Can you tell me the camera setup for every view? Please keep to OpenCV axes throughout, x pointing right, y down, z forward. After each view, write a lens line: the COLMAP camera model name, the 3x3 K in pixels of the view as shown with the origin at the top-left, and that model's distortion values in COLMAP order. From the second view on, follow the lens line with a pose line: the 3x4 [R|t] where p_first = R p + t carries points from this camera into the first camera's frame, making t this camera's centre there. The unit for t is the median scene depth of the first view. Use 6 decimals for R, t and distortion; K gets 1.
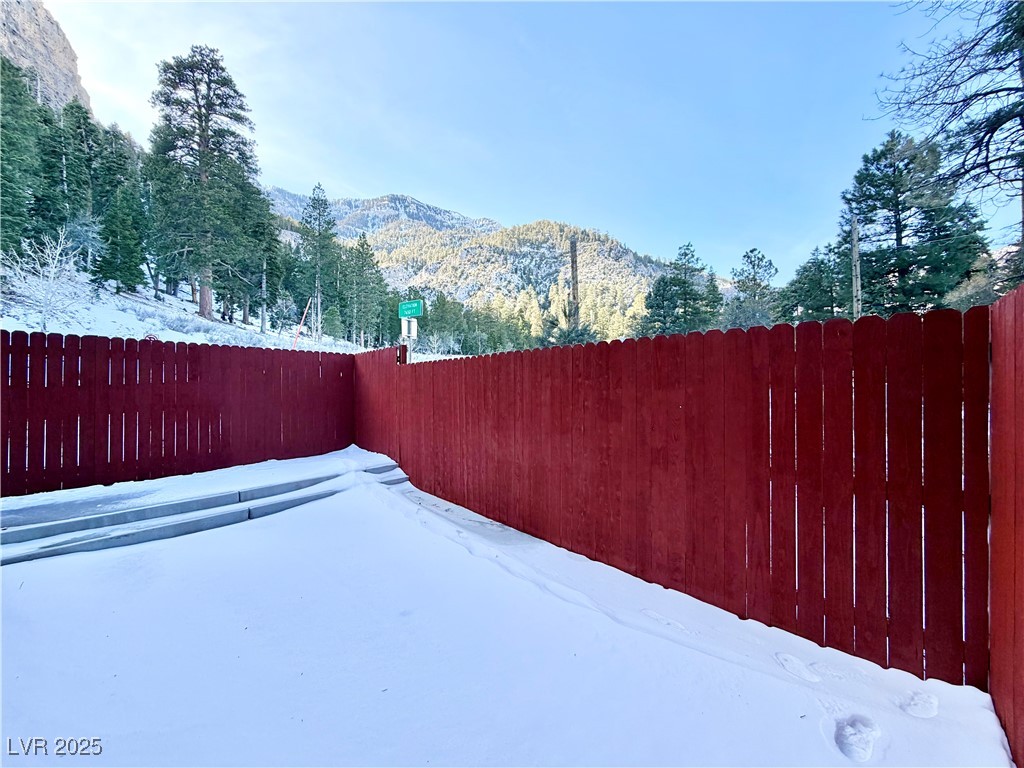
lens RADIAL K [[407.0, 0, 507.7], [0, 407.0, 383.7], [0, 0, 1]] dist [0.000710, -0.000370]
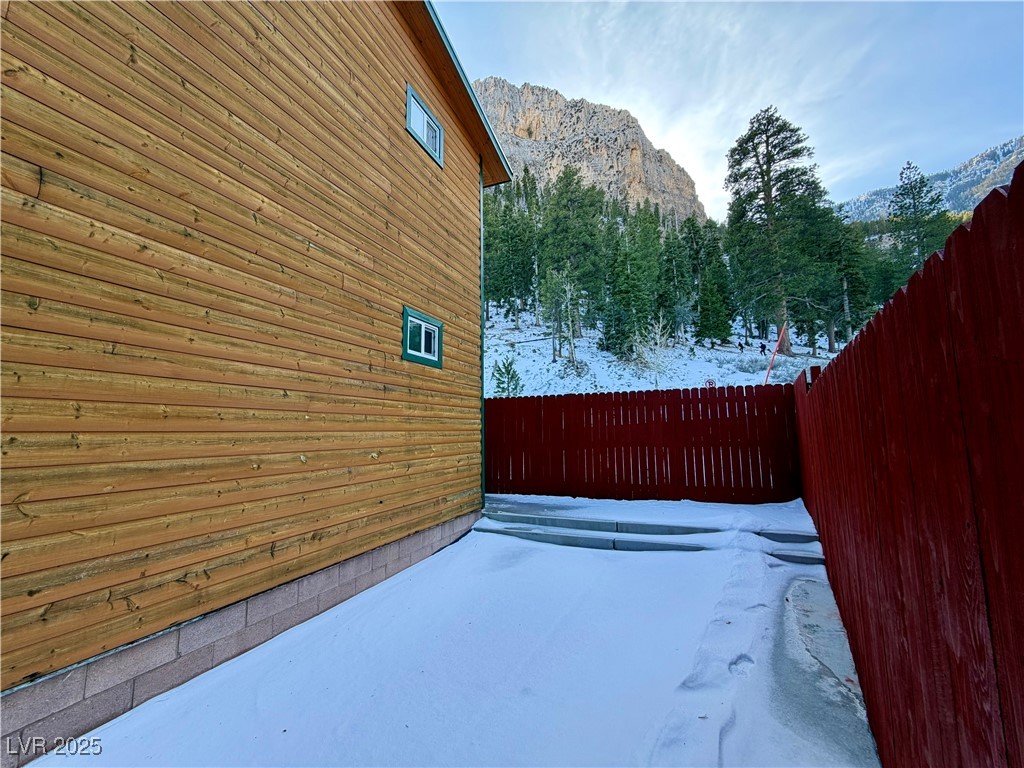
lens RADIAL K [[407.0, 0, 512.0], [0, 407.0, 383.4], [0, 0, 1]] dist [0.000710, -0.000370]
pose [[0.287861, -0.106141, -0.951772, 0.036589], [0.027141, 0.994344, -0.102680, -0.000844], [0.957288, 0.003725, 0.289113, 0.039308]]
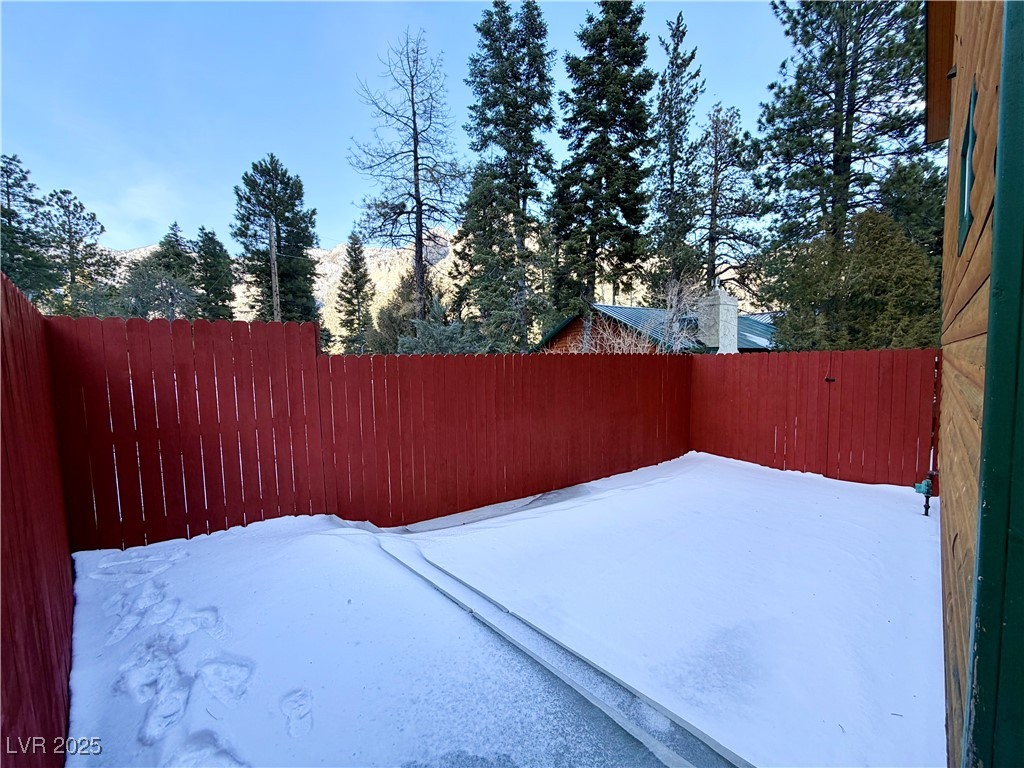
lens RADIAL K [[407.0, 0, 517.0], [0, 407.0, 385.1], [0, 0, 1]] dist [0.000710, -0.000370]
pose [[0.105195, -0.059609, 0.992663, -0.113930], [0.005332, 0.998221, 0.059378, -0.005338], [-0.994437, -0.000954, 0.105326, 0.087873]]
